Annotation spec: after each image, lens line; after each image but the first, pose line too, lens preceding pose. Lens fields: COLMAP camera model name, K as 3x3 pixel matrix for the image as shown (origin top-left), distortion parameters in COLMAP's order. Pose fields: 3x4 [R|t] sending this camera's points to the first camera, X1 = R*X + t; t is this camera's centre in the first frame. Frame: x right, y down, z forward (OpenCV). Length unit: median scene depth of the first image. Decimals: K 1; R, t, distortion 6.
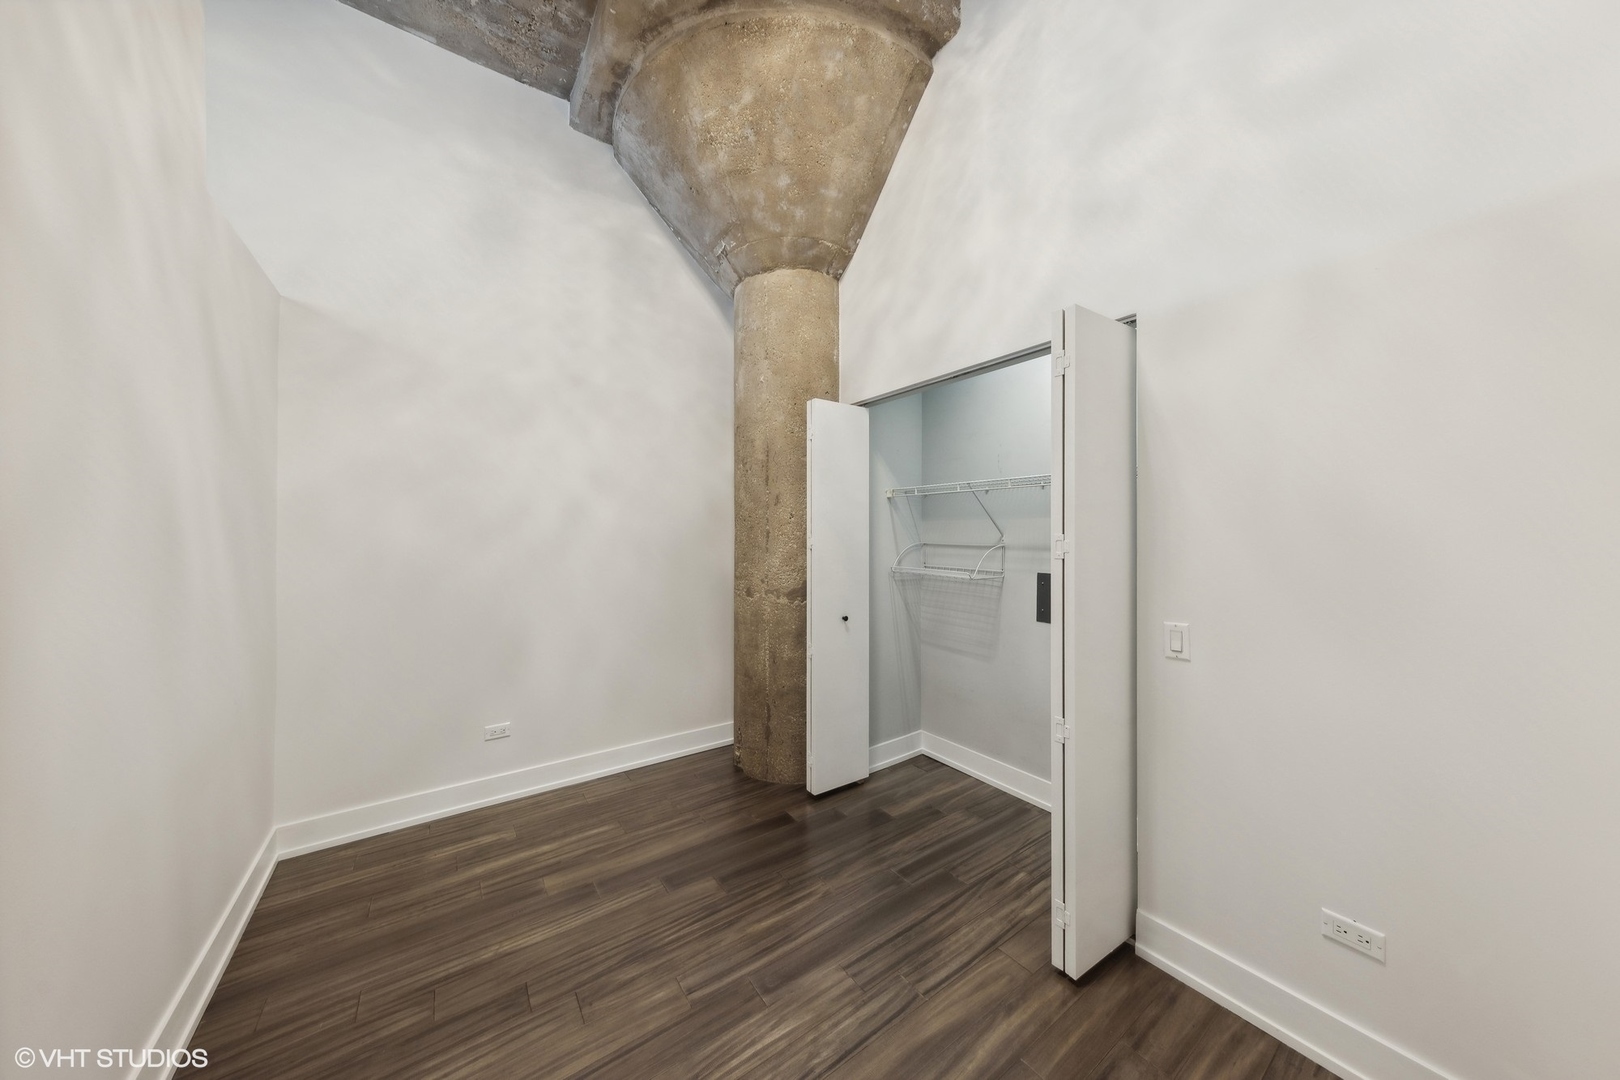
lens RADIAL K [[524.2, 0, 816.0], [0, 524.2, 536.6], [0, 0, 1]] dist [0.002006, -0.000076]
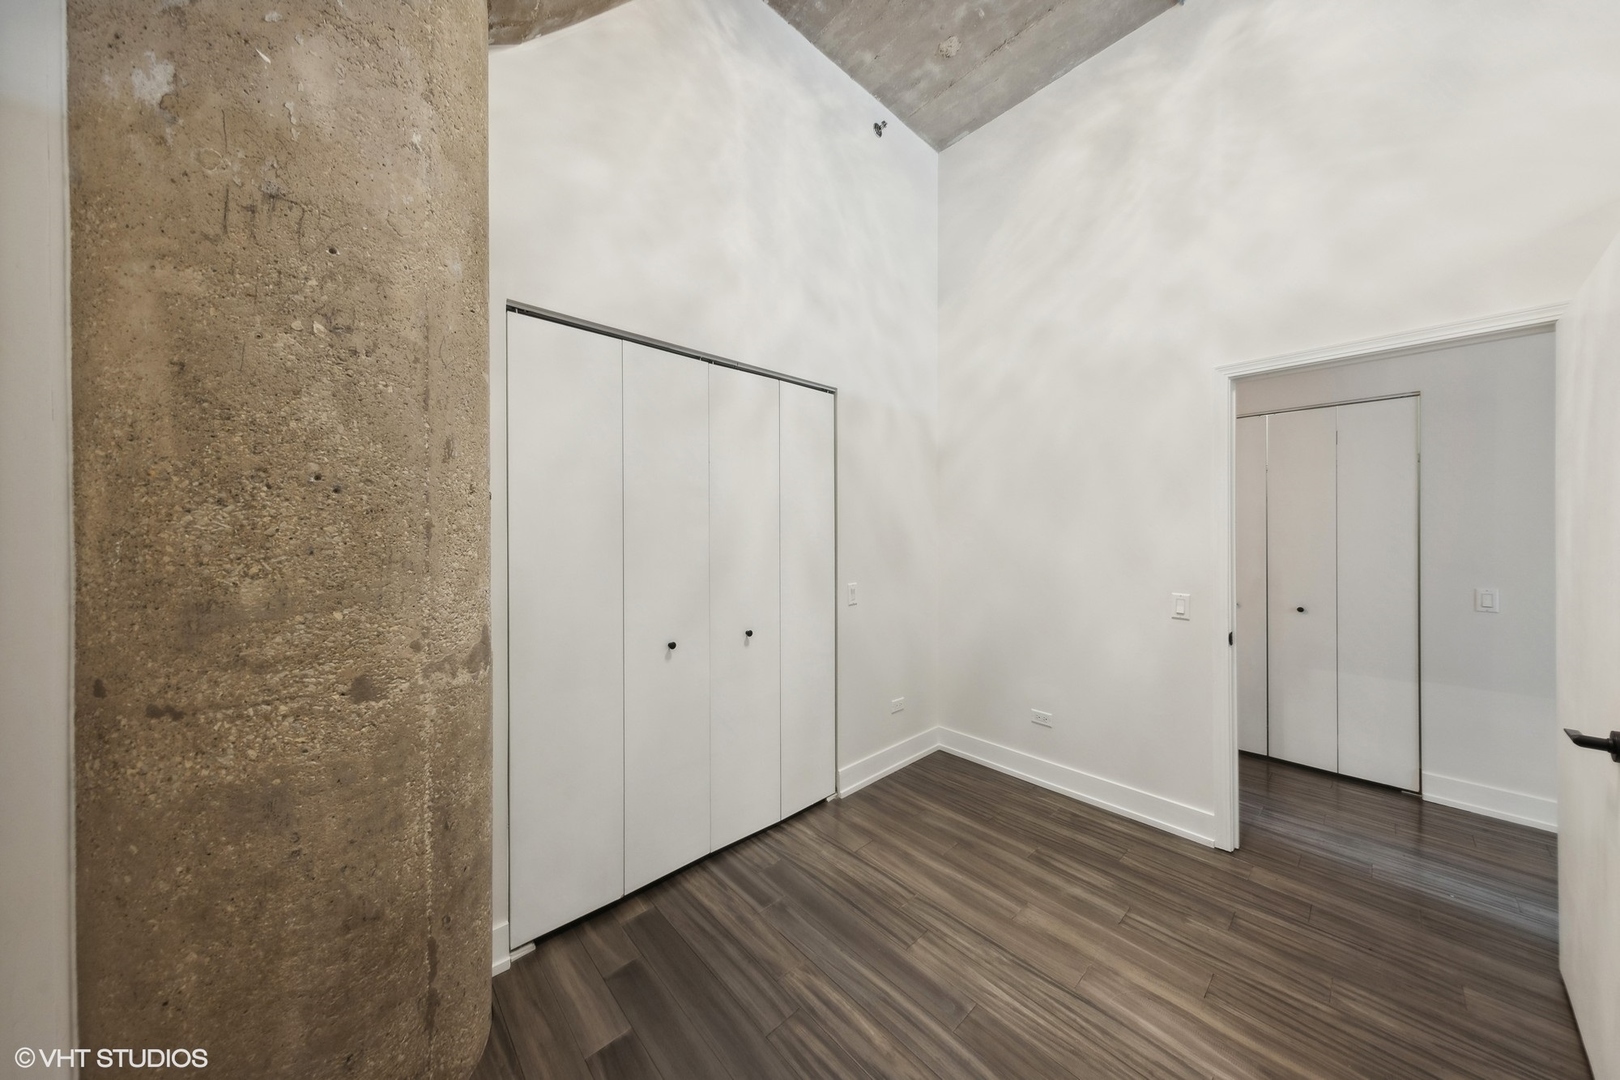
lens RADIAL K [[524.2, 0, 816.0], [0, 524.2, 536.6], [0, 0, 1]] dist [0.002006, -0.000076]
pose [[-0.135957, -0.007506, 0.990686, -0.843107], [0.007313, 0.999936, 0.008579, -0.000689], [-0.990688, 0.008412, -0.135894, 1.171154]]
